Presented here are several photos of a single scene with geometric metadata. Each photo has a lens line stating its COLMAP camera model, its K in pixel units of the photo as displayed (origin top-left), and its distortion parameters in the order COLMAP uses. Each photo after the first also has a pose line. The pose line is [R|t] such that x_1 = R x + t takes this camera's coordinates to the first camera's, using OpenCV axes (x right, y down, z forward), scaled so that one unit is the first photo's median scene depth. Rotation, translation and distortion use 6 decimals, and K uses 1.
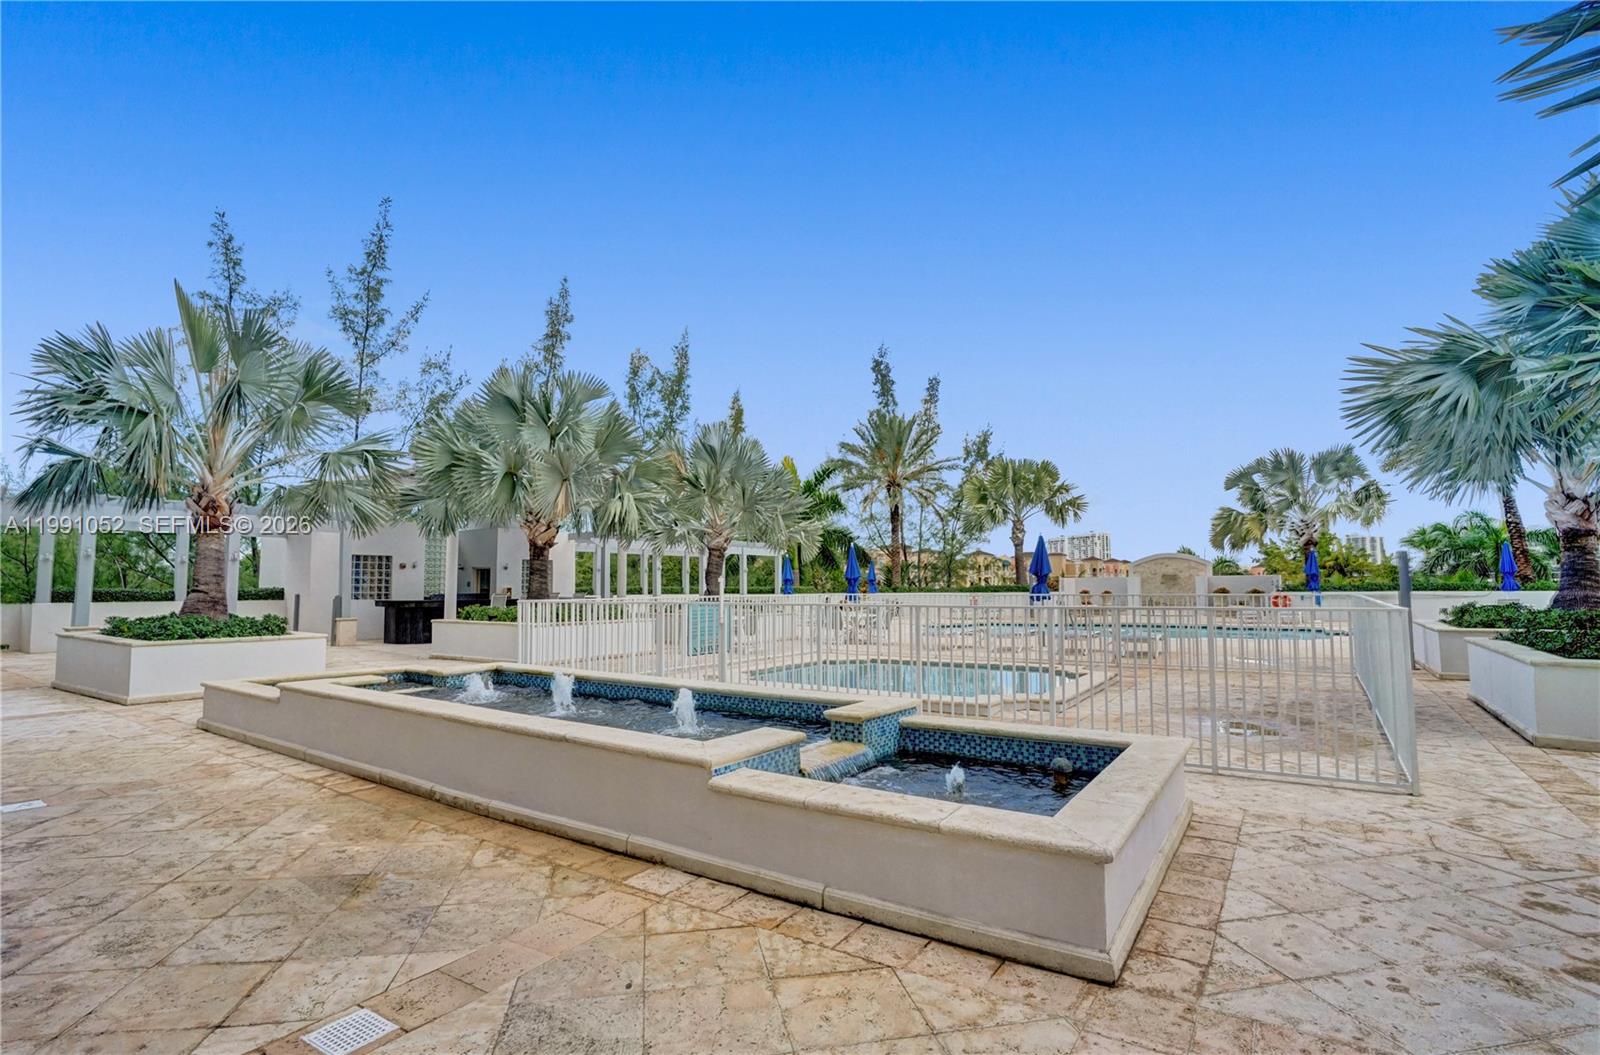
lens RADIAL K [[757.0, 0, 802.0], [0, 757.0, 531.4], [0, 0, 1]] dist [-0.049622, 0.000382]
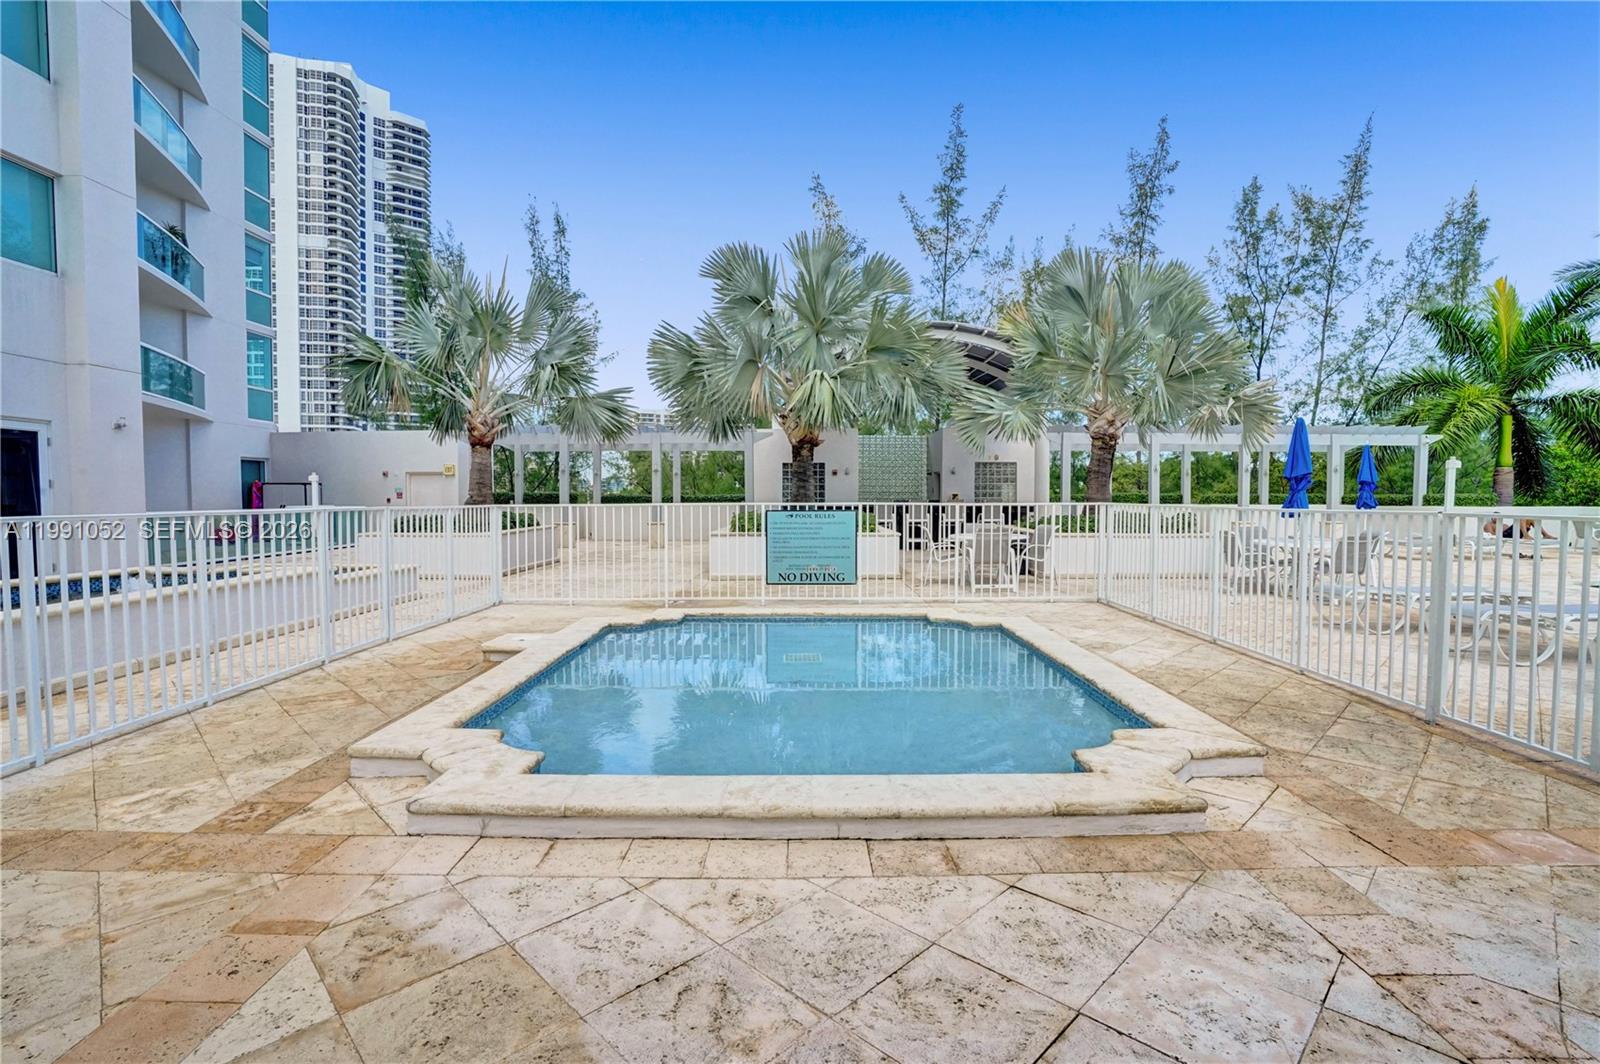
lens RADIAL K [[750.7, 0, 800.0], [0, 750.7, 532.0], [0, 0, 1]] dist [-0.030421, -0.000076]
pose [[0.566979, 0.043845, -0.822564, 0.167791], [0.056407, 0.994172, 0.091873, 0.017608], [0.821799, -0.098489, 0.561201, 0.217485]]
